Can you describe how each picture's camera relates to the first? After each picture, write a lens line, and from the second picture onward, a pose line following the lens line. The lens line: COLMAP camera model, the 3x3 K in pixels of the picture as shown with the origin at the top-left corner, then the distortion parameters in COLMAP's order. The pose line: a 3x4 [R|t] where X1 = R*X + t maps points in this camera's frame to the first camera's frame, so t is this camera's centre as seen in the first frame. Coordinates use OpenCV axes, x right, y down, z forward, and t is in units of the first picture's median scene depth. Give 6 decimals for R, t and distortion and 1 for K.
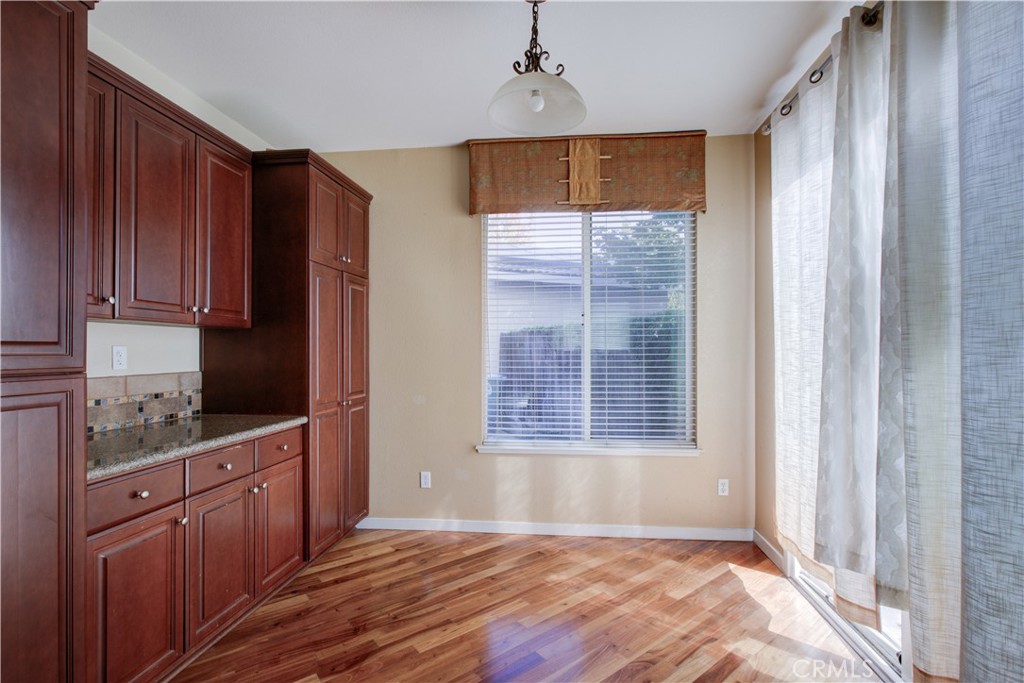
lens RADIAL K [[469.9, 0, 528.0], [0, 469.9, 347.4], [0, 0, 1]] dist [-0.008327, 0.004106]
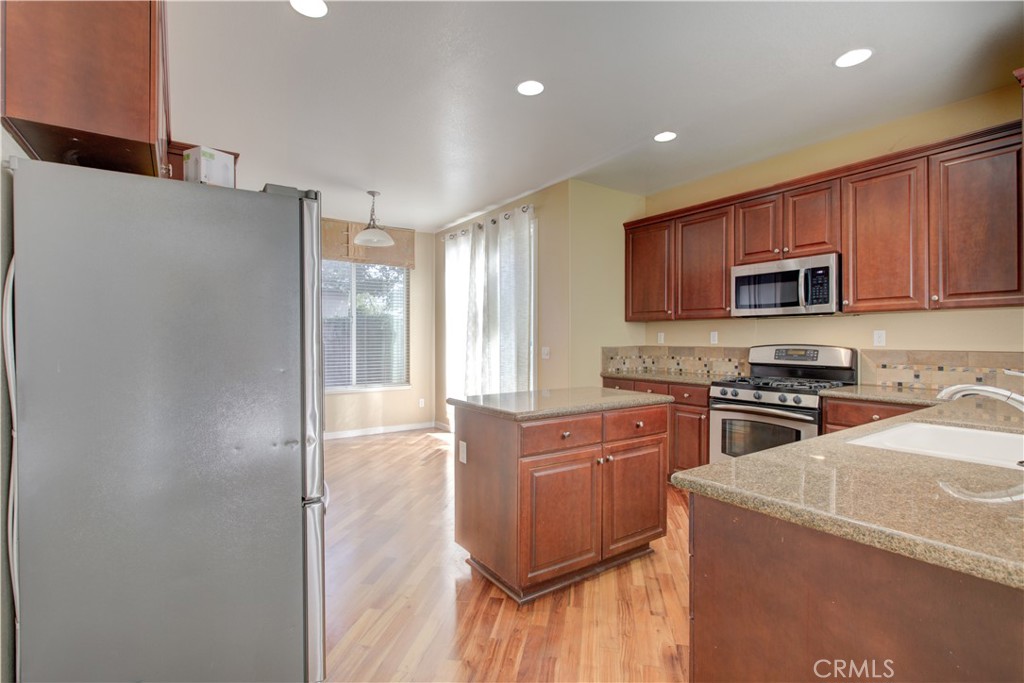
lens RADIAL K [[469.9, 0, 511.6], [0, 469.9, 340.0], [0, 0, 1]] dist [-0.008327, 0.004106]
pose [[0.759799, -0.001739, 0.650155, -0.633733], [-0.003055, 0.999976, 0.006245, 0.007211], [-0.650151, -0.006731, 0.759776, -0.840435]]
